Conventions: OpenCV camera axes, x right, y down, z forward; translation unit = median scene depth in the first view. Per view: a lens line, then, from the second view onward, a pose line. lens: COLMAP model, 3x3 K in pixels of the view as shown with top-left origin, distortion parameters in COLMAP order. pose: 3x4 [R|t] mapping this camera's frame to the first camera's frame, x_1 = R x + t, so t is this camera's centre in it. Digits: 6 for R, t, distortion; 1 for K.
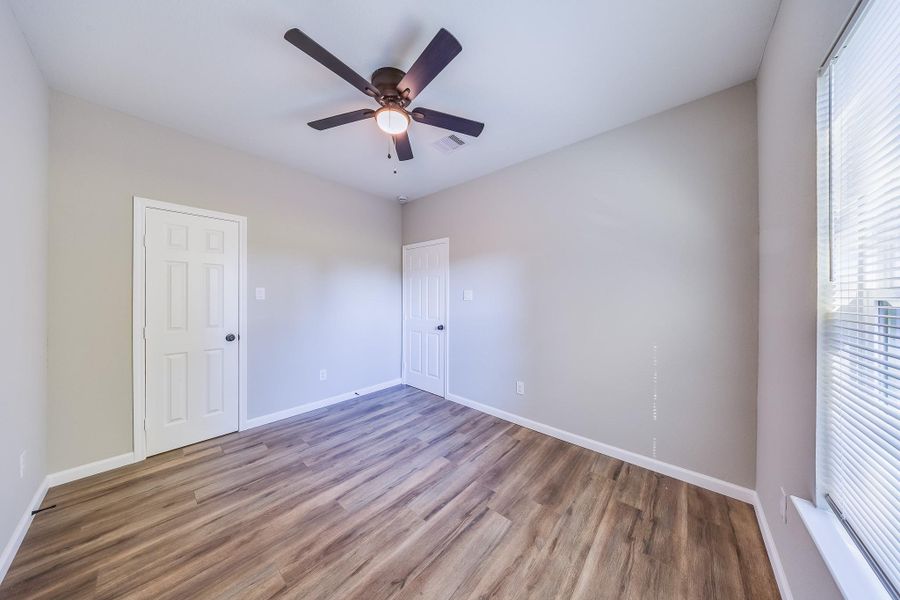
lens RADIAL K [[259.5, 0, 449.3], [0, 259.5, 296.8], [0, 0, 1]] dist [0.000199, 0.000108]
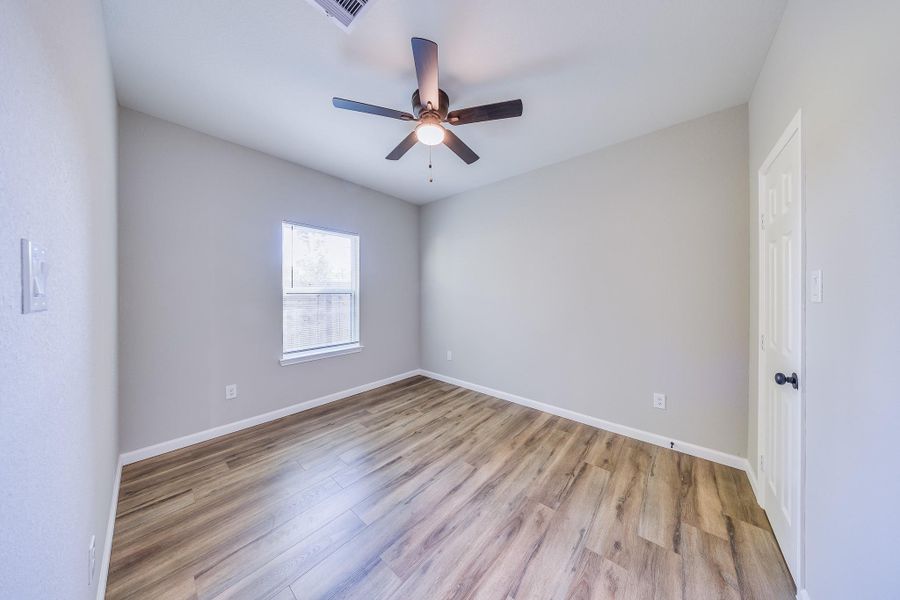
lens RADIAL K [[259.5, 0, 449.3], [0, 259.5, 296.8], [0, 0, 1]] dist [0.000199, 0.000108]
pose [[-0.999965, -0.007918, -0.002641, -0.304962], [-0.007946, 0.999908, 0.010956, 0.006312], [0.002554, 0.010977, -0.999936, 2.140135]]
